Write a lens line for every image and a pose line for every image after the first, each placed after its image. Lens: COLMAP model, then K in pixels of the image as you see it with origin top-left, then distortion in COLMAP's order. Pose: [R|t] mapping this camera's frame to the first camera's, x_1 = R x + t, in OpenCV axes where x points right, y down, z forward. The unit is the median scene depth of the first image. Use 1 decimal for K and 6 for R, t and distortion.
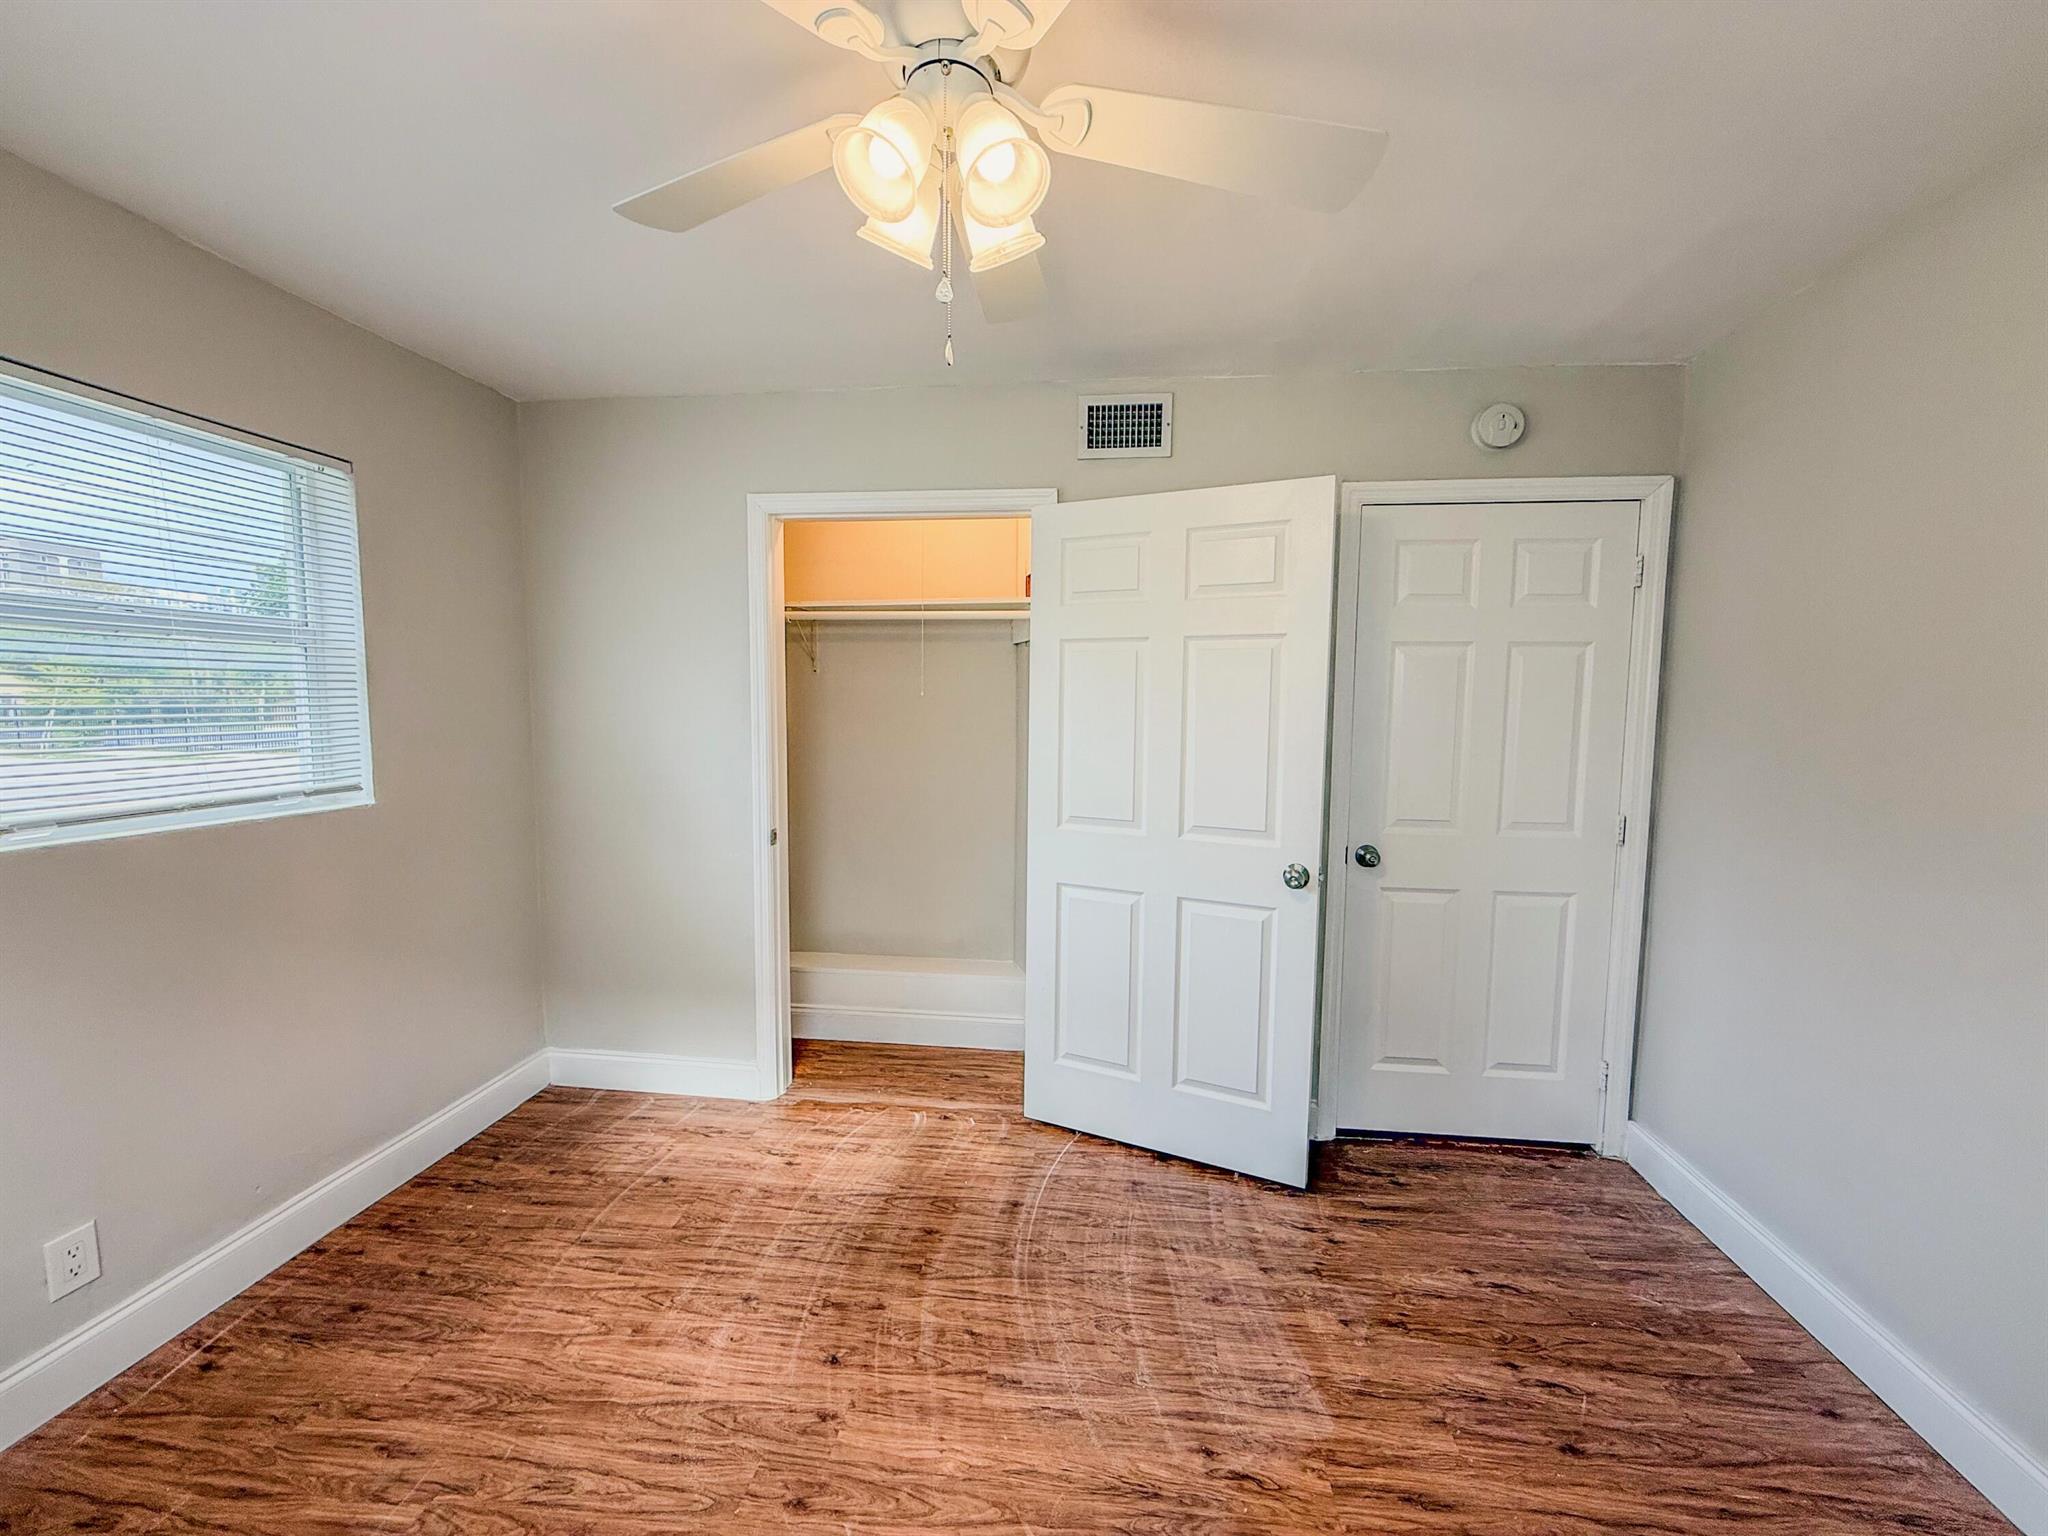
lens RADIAL K [[818.8, 0, 1019.8], [0, 818.8, 774.6], [0, 0, 1]] dist [0.000153, 0.000300]
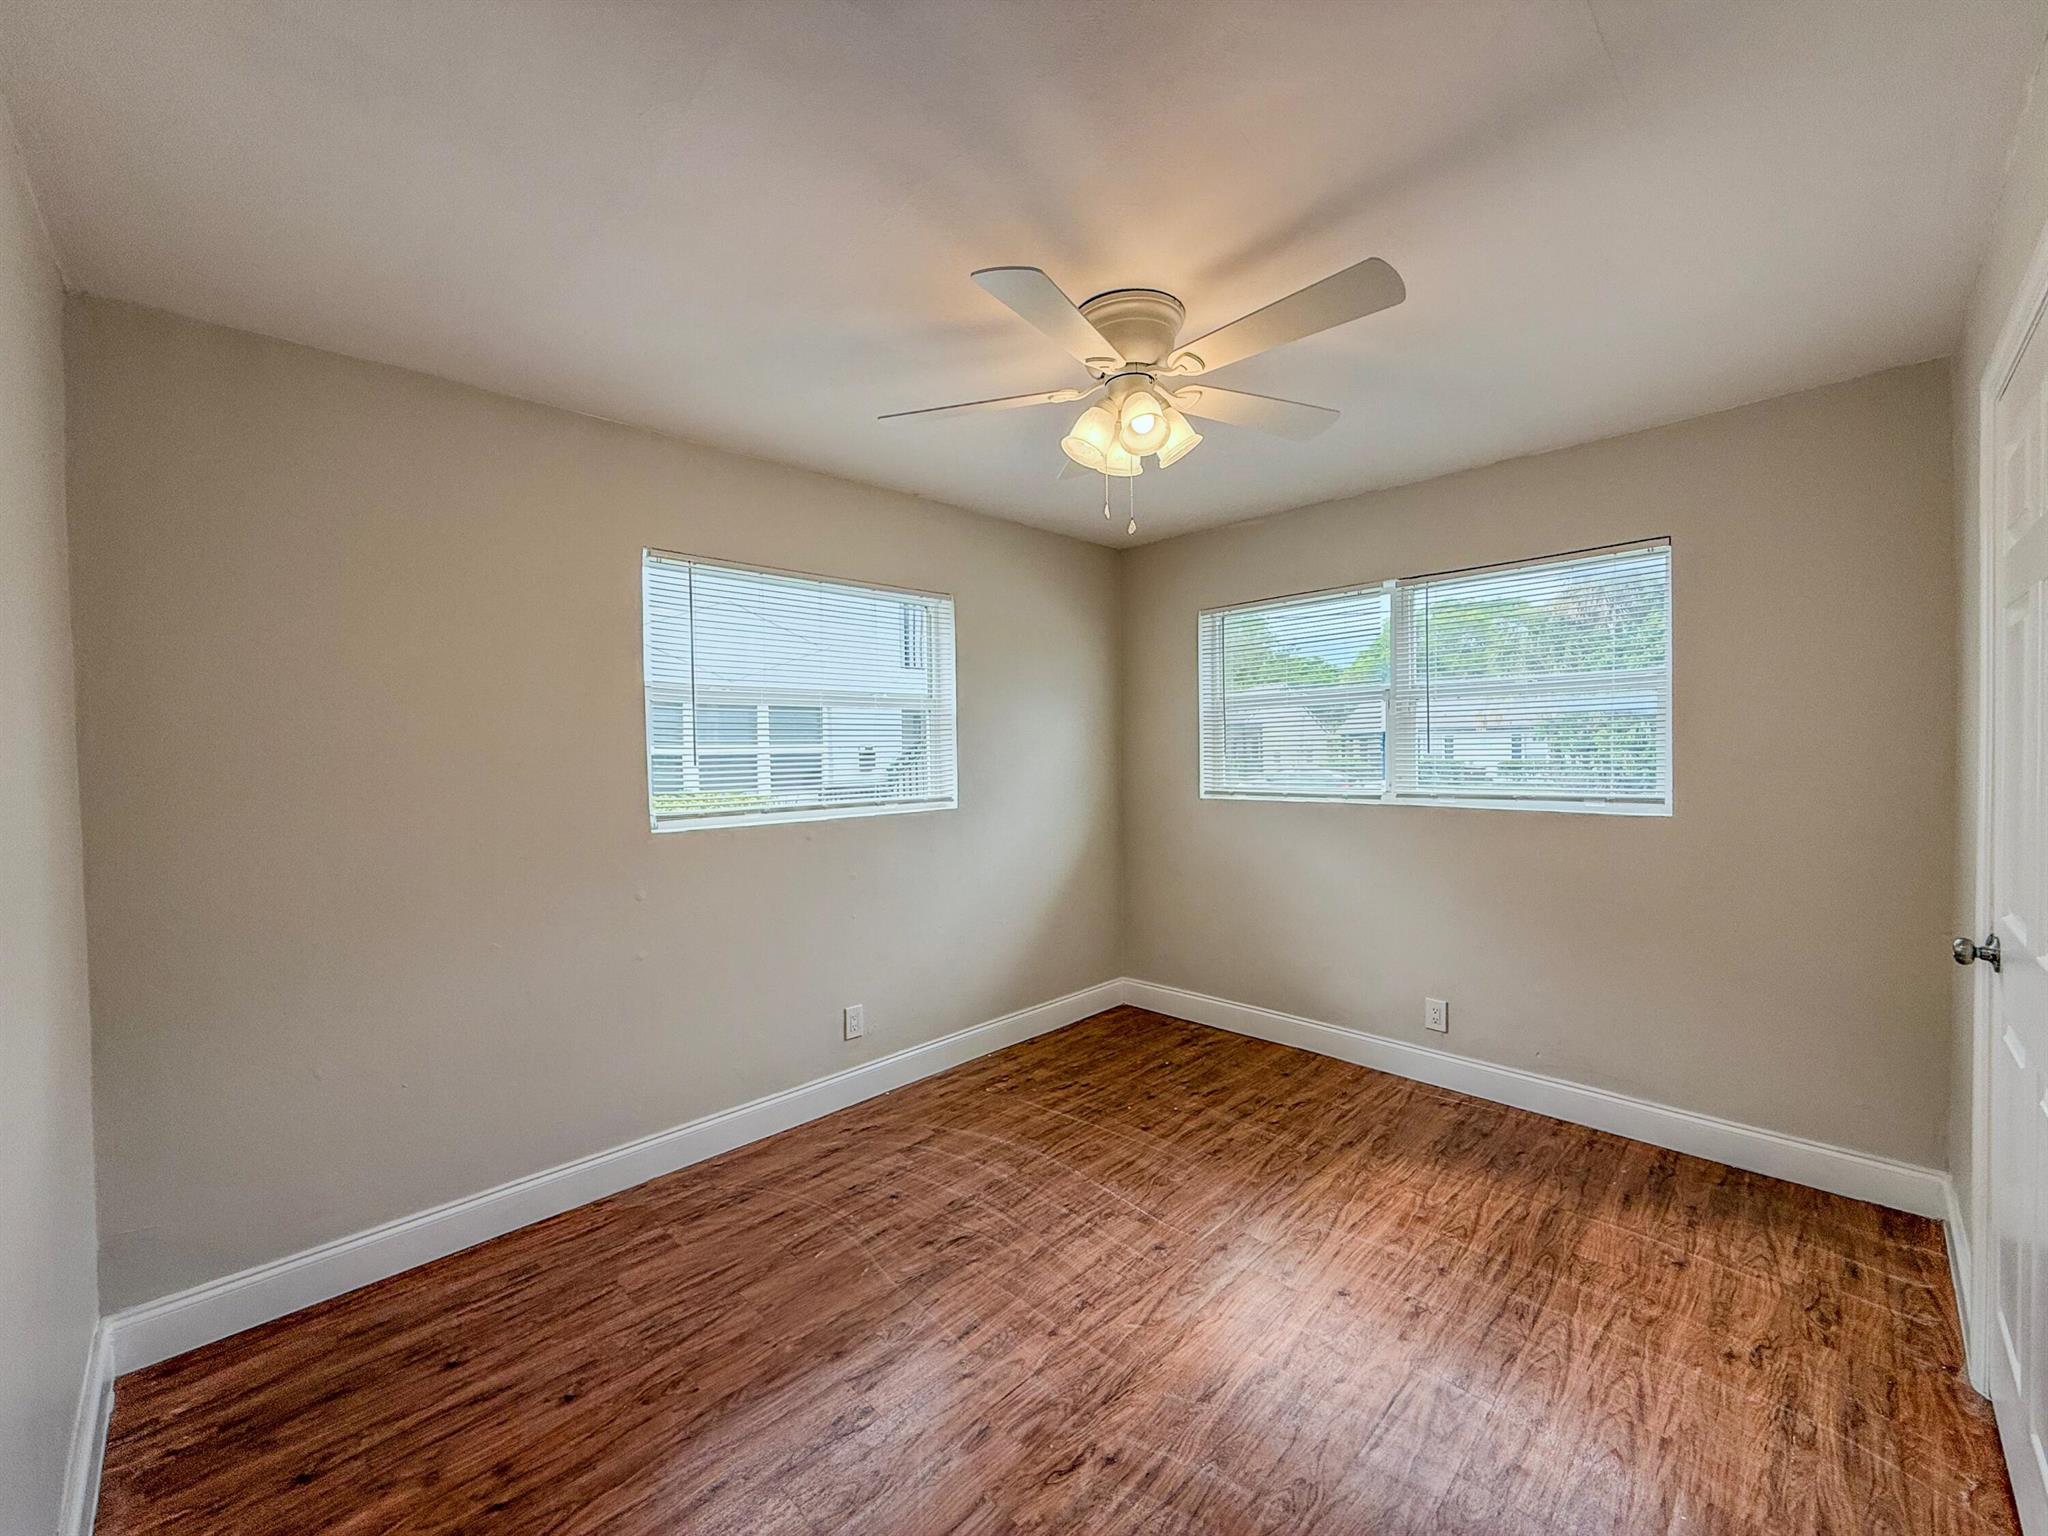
lens RADIAL K [[818.8, 0, 1020.9], [0, 818.8, 764.3], [0, 0, 1]] dist [0.000153, 0.000300]
pose [[-0.623012, 0.017285, -0.782022, 1.030869], [-0.061831, 0.995539, 0.071263, -0.093657], [0.779765, 0.092751, -0.619164, 1.398348]]
